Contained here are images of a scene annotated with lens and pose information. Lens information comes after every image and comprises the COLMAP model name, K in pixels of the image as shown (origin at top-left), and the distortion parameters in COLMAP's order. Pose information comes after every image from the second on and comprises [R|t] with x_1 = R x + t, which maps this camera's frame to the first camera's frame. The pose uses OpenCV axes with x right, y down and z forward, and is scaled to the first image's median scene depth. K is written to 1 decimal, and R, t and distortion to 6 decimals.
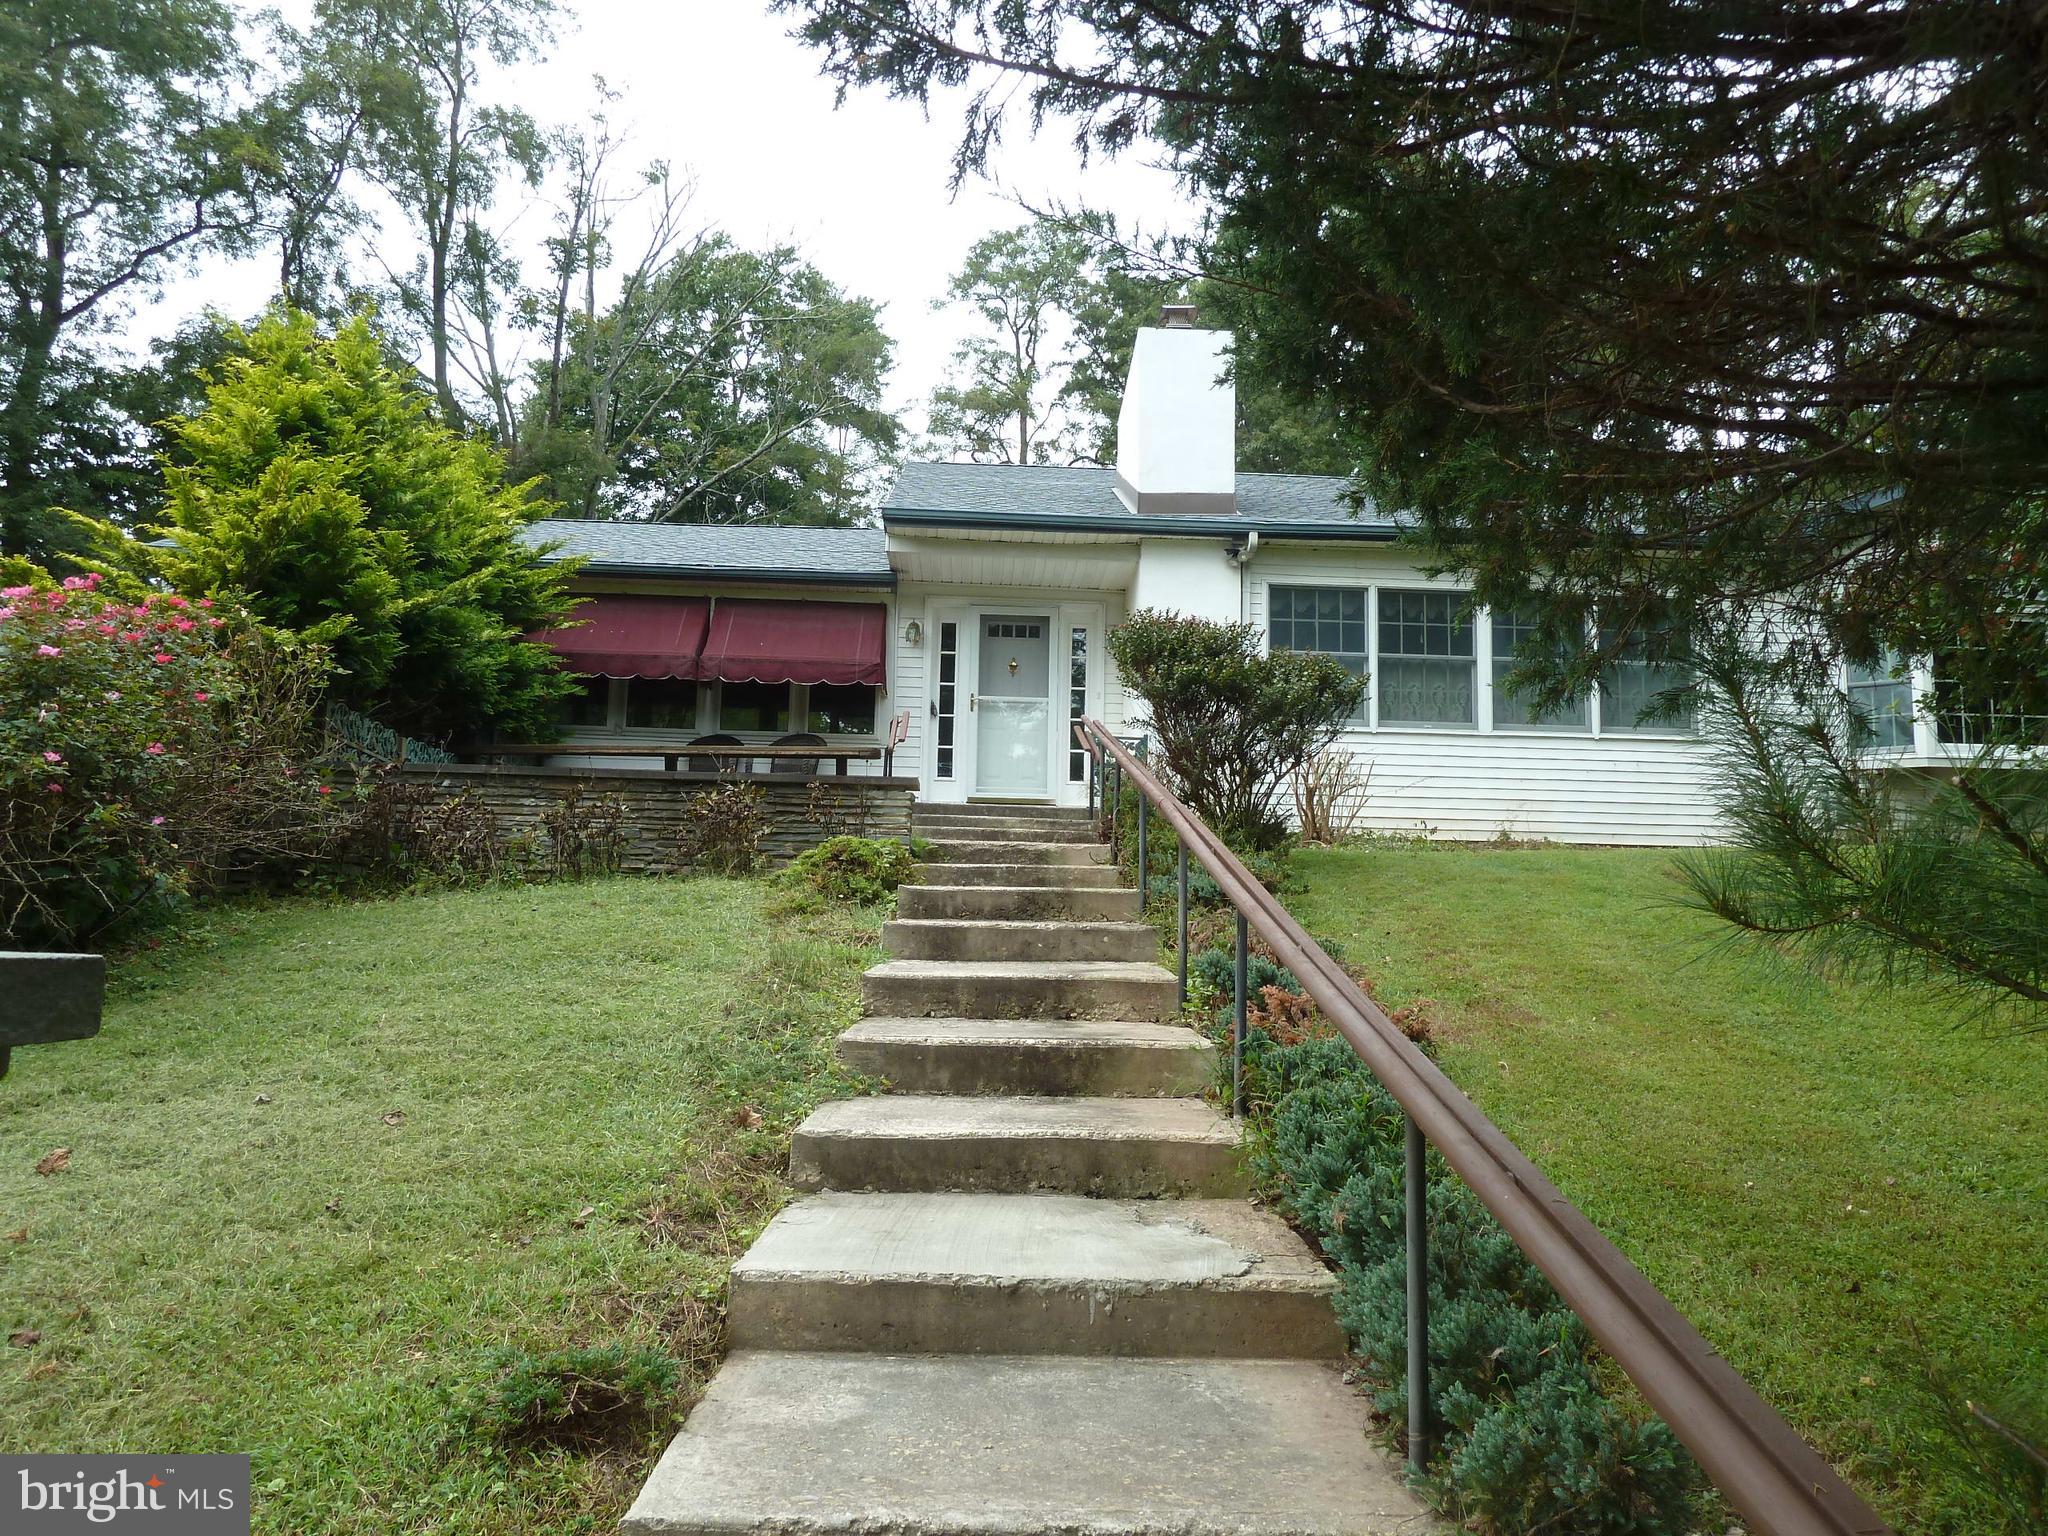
lens RADIAL K [[1532.6, 0, 1031.5], [0, 1532.6, 765.5], [0, 0, 1]] dist [-0.037164, 0.020051]
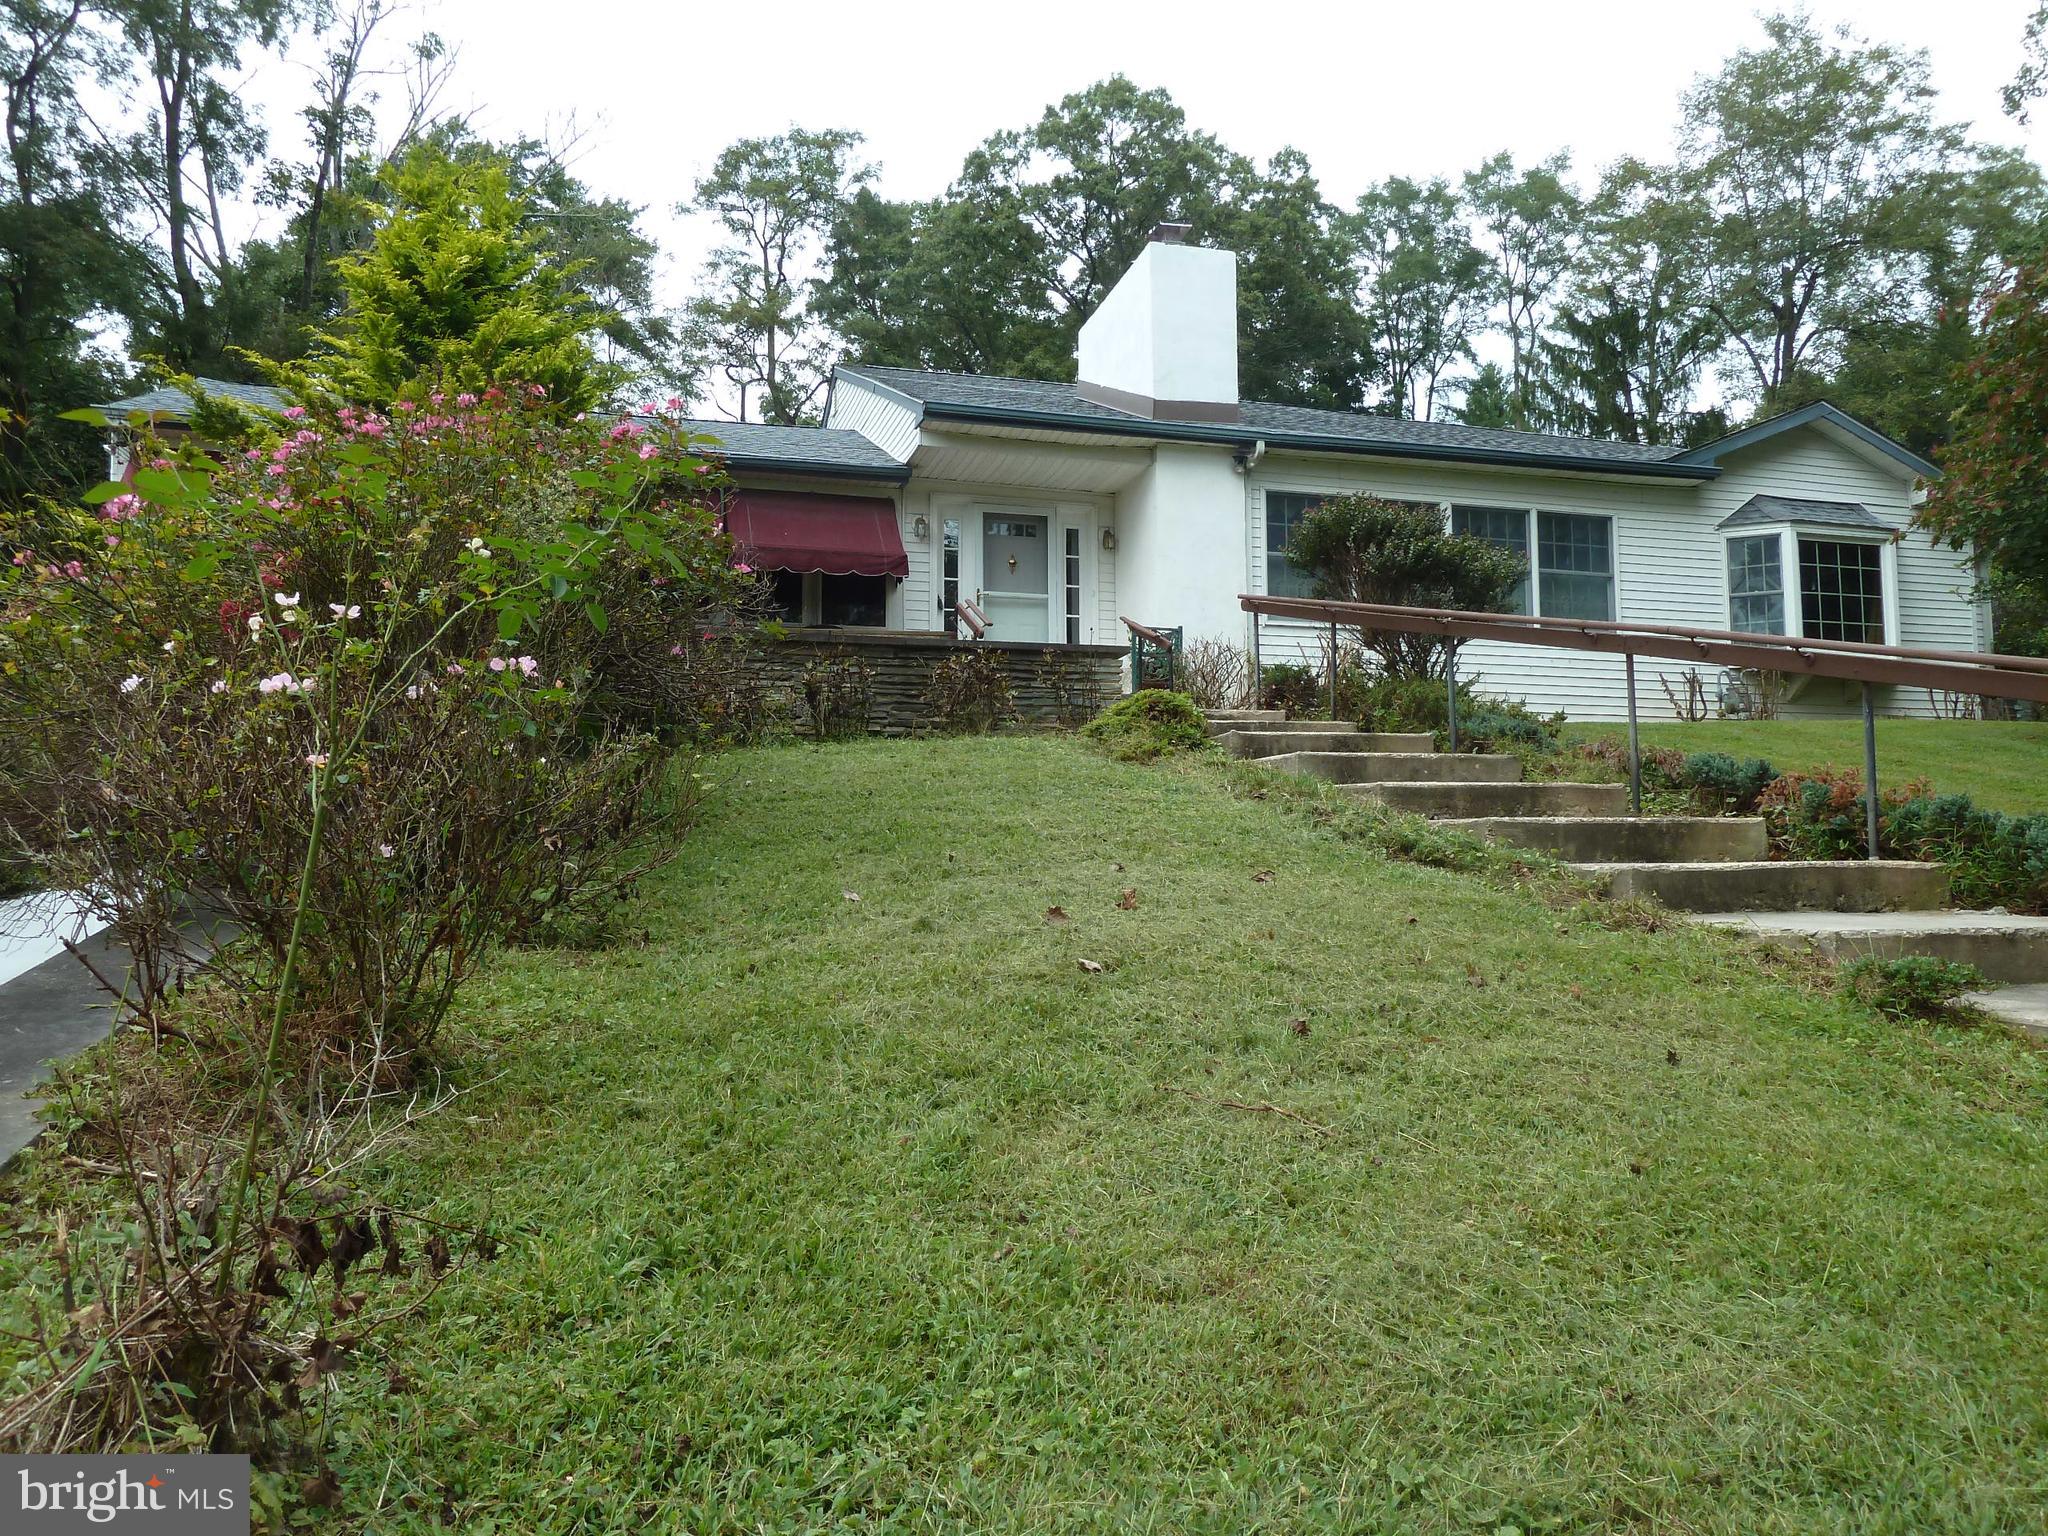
lens RADIAL K [[1532.6, 0, 1031.5], [0, 1532.6, 765.5], [0, 0, 1]] dist [-0.037164, 0.020051]
pose [[0.973957, -0.007524, 0.226606, -0.097468], [-0.002068, 0.999113, 0.042059, 0.011731], [-0.226722, -0.041433, 0.973078, -0.008004]]
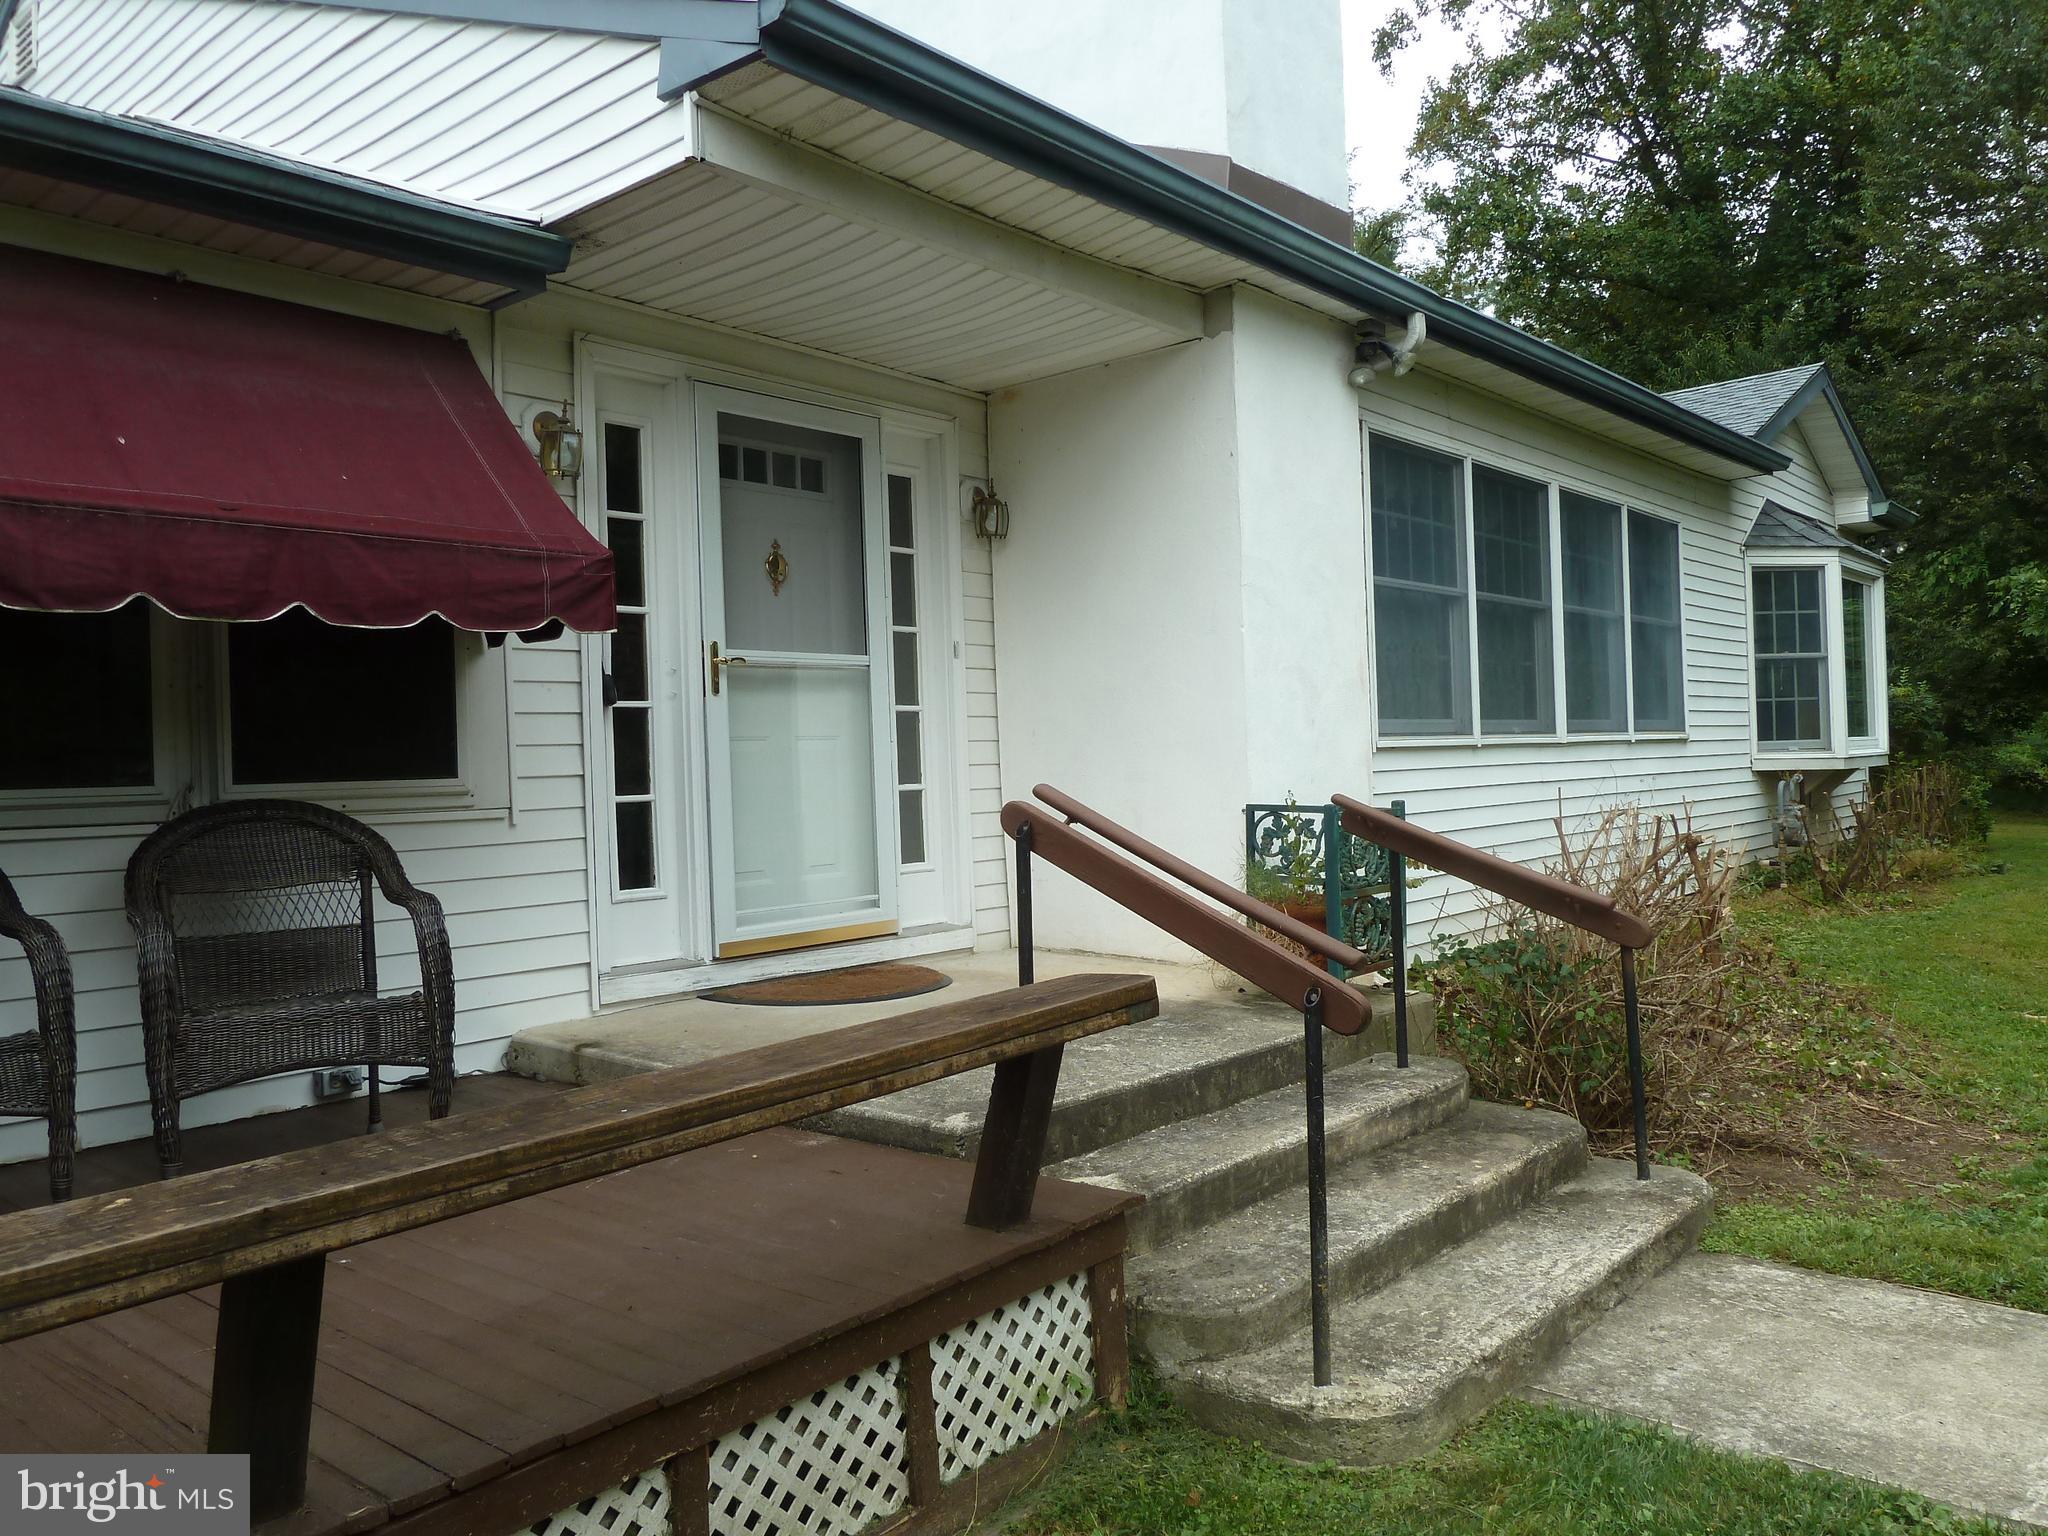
lens RADIAL K [[1532.6, 0, 1031.5], [0, 1532.6, 765.5], [0, 0, 1]] dist [-0.037164, 0.020051]
pose [[0.691230, -0.042856, 0.721363, -0.097666], [-0.044226, 0.993860, 0.101424, -0.023493], [-0.721281, -0.102010, 0.685090, 0.288606]]
